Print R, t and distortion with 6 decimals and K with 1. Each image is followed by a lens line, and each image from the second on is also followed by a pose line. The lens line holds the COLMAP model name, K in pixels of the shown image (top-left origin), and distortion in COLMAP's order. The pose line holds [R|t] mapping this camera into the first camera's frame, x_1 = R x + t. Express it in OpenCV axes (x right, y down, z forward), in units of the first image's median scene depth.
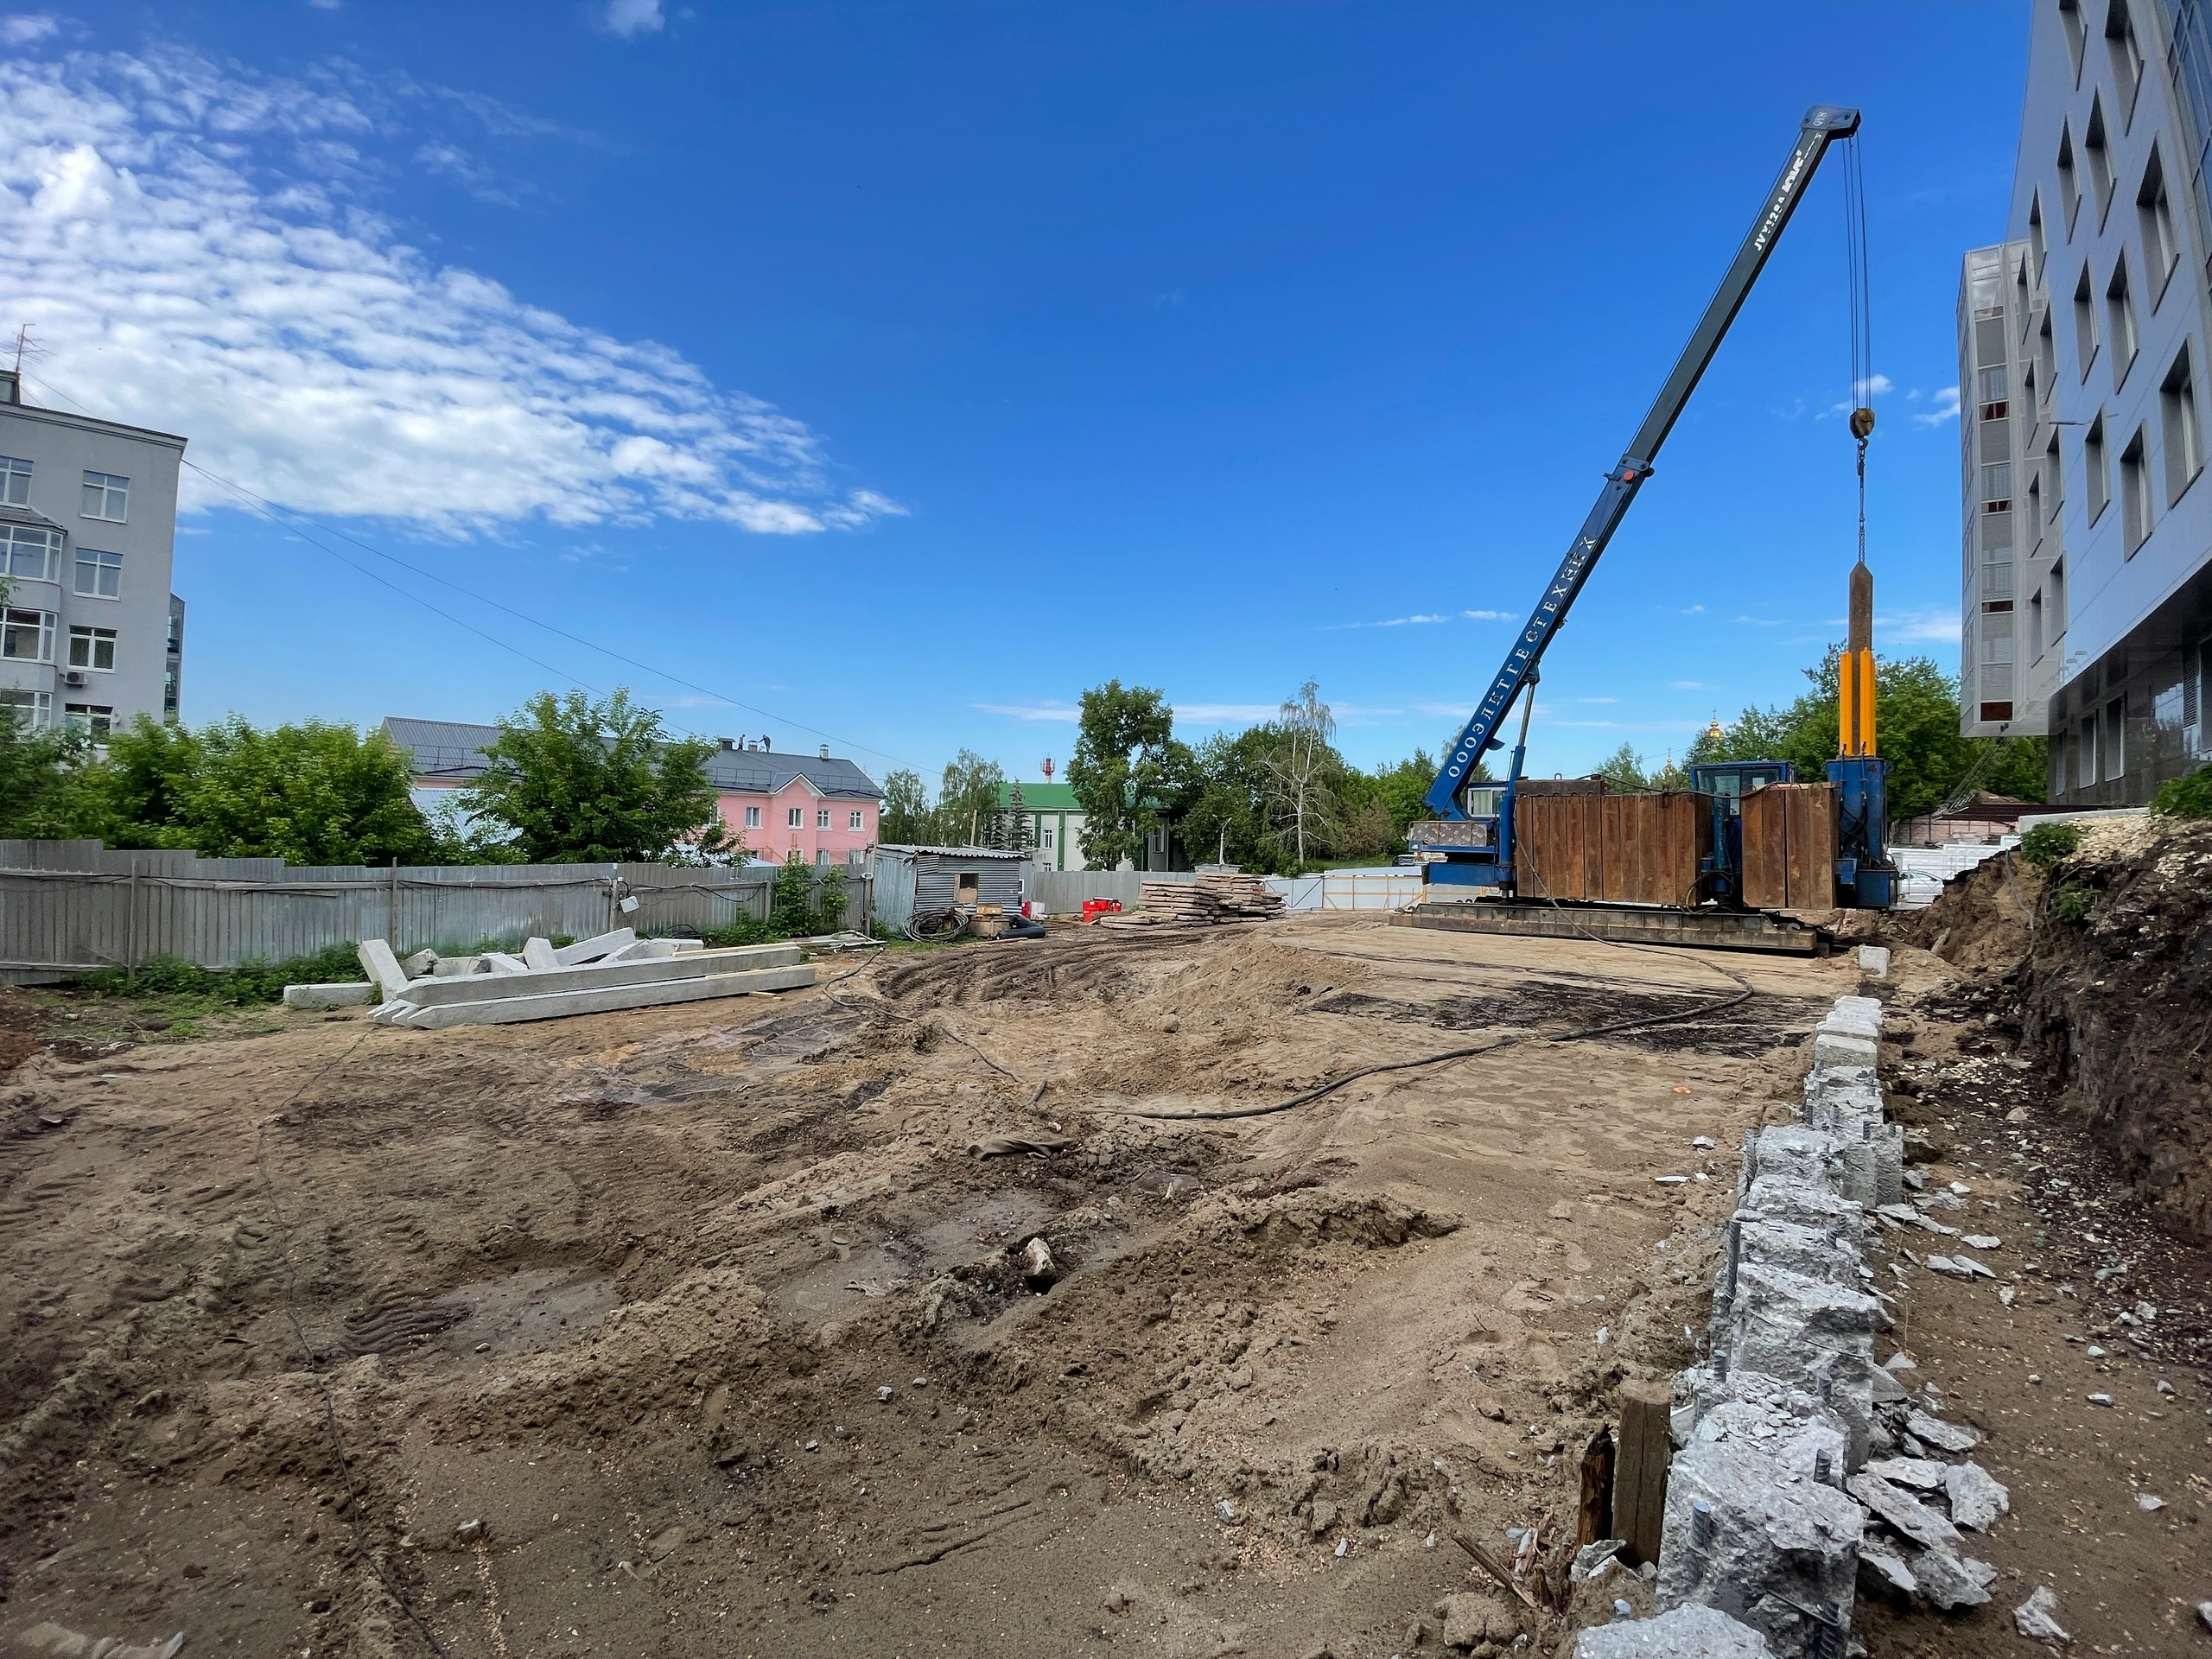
lens RADIAL K [[887.7, 0, 1106.0], [0, 887.7, 829.5], [0, 0, 1]] dist [0.000031, -0.000002]
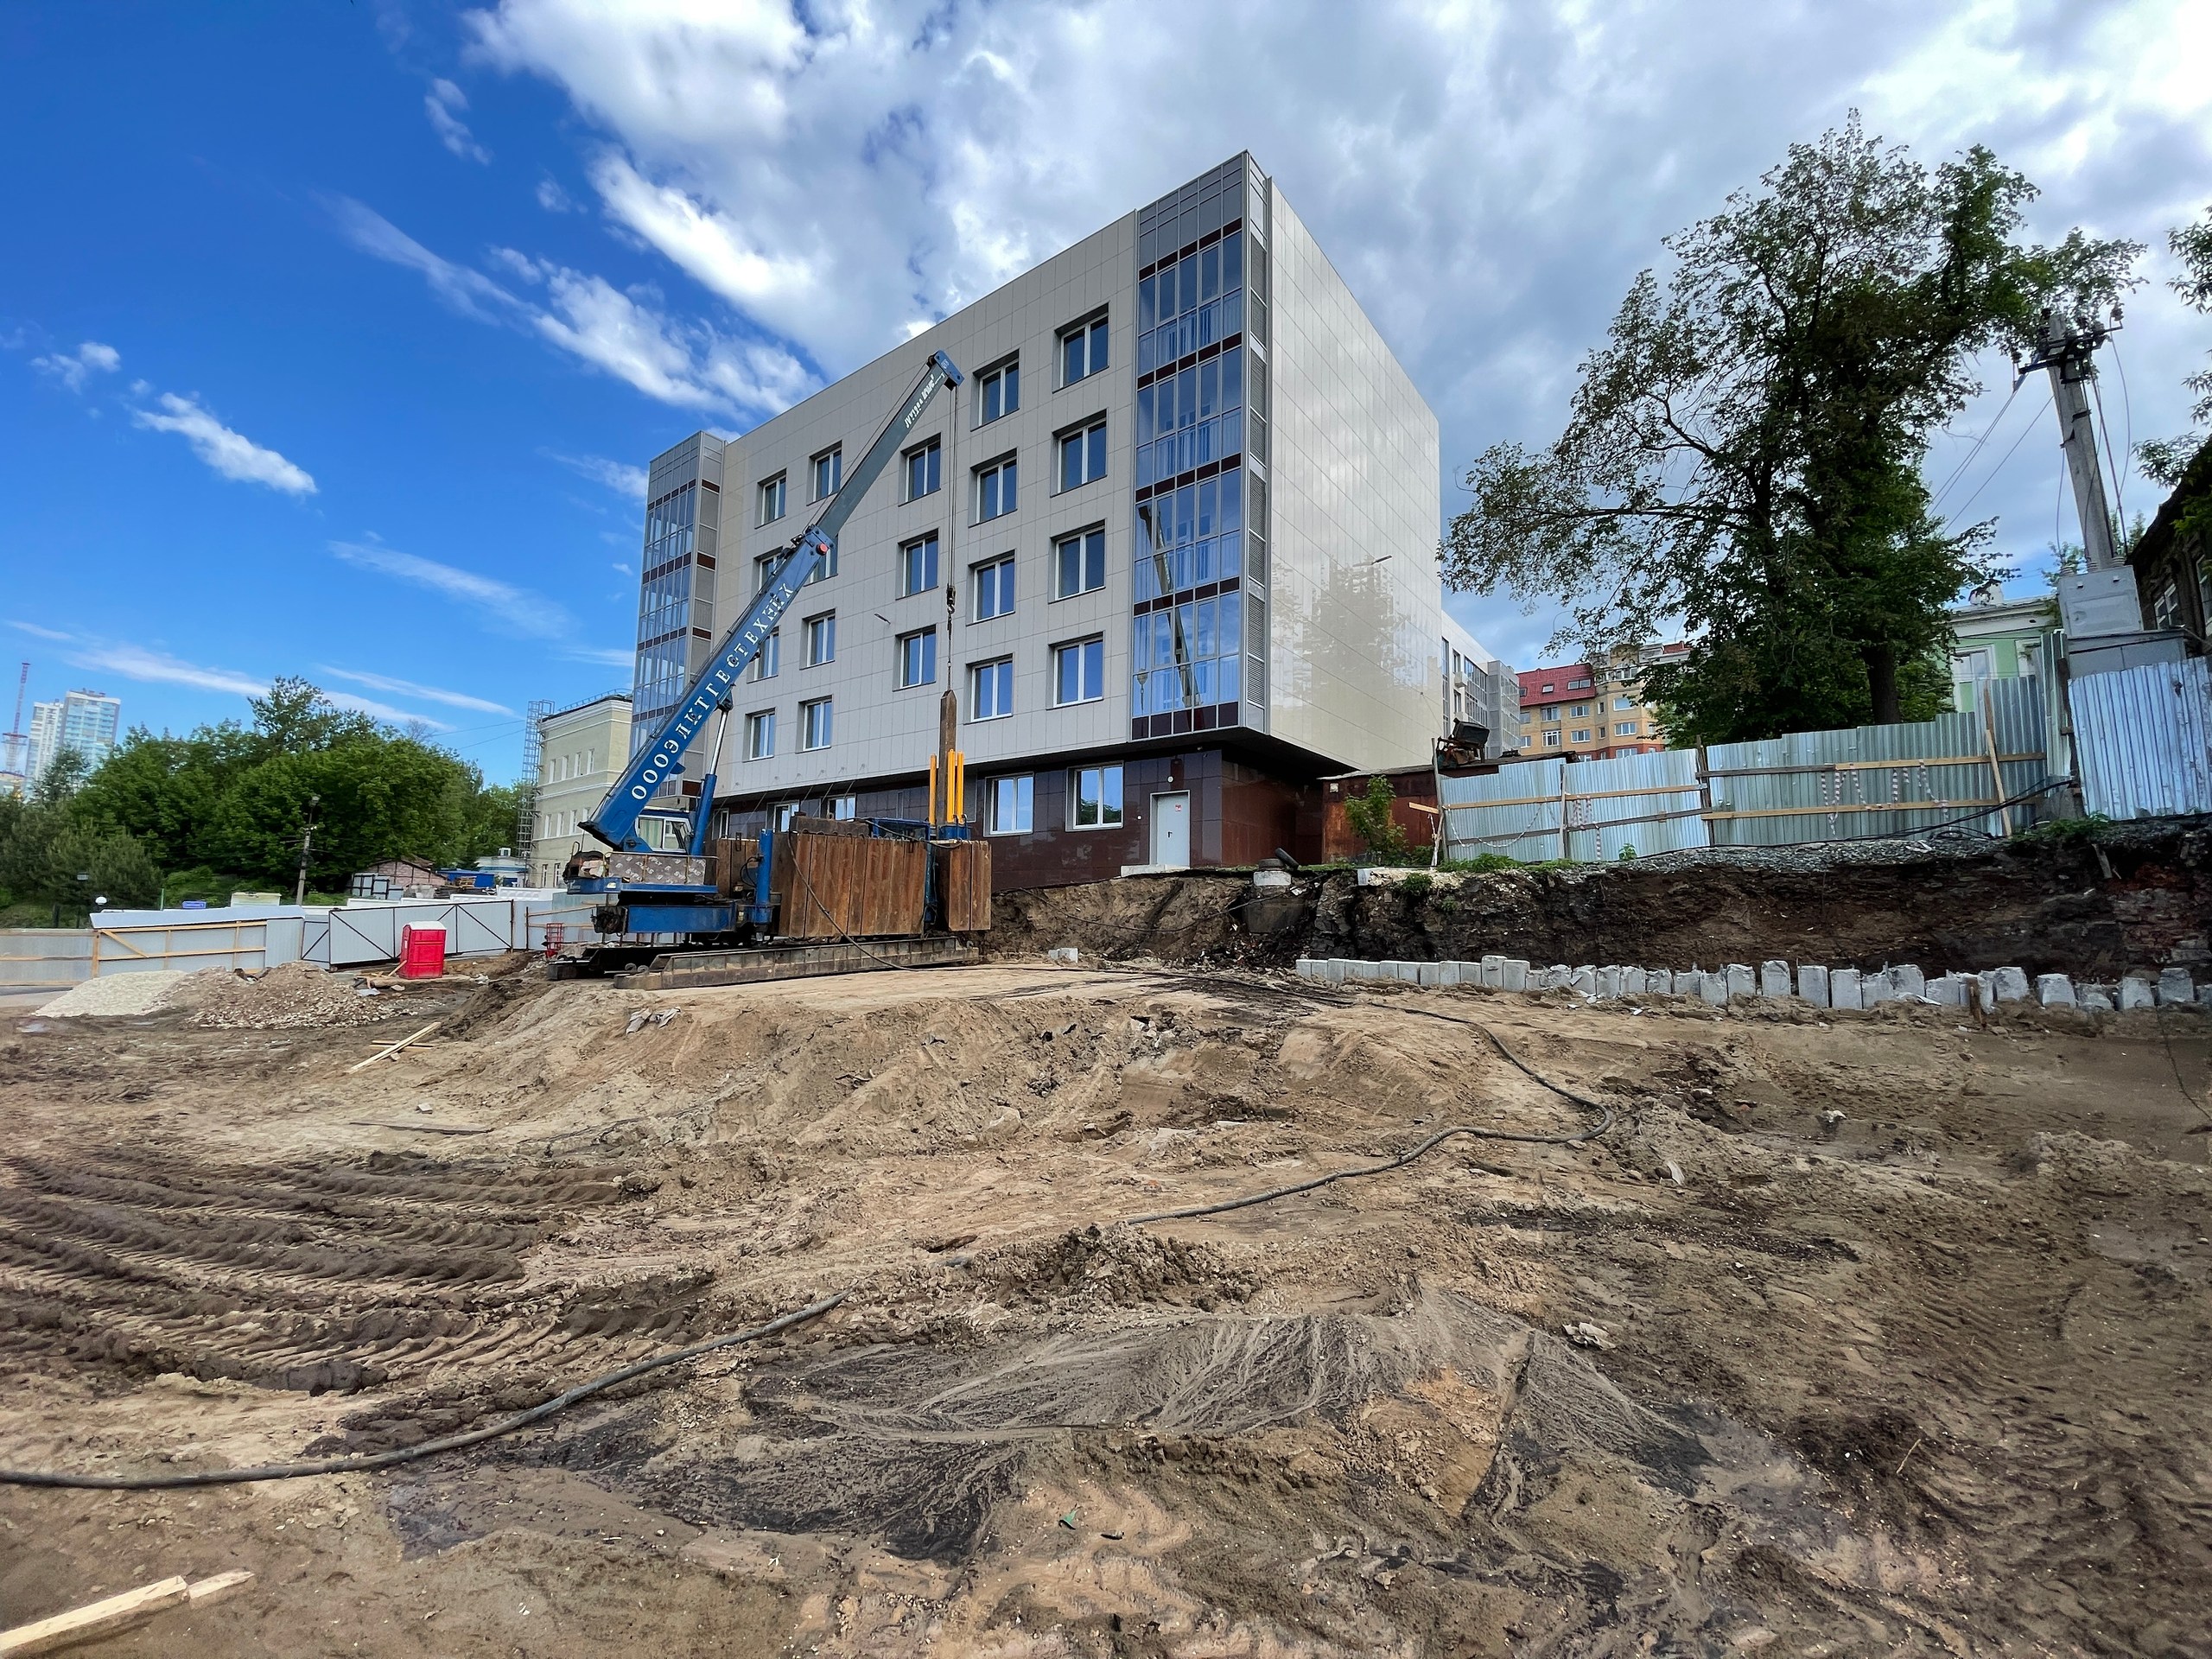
lens RADIAL K [[887.7, 0, 1106.0], [0, 887.7, 829.5], [0, 0, 1]] dist [0.000031, -0.000002]
pose [[-0.108604, 0.073316, 0.991378, -0.529413], [-0.008789, 0.997167, -0.074707, 0.029205], [-0.994046, -0.016826, -0.107652, 0.790201]]
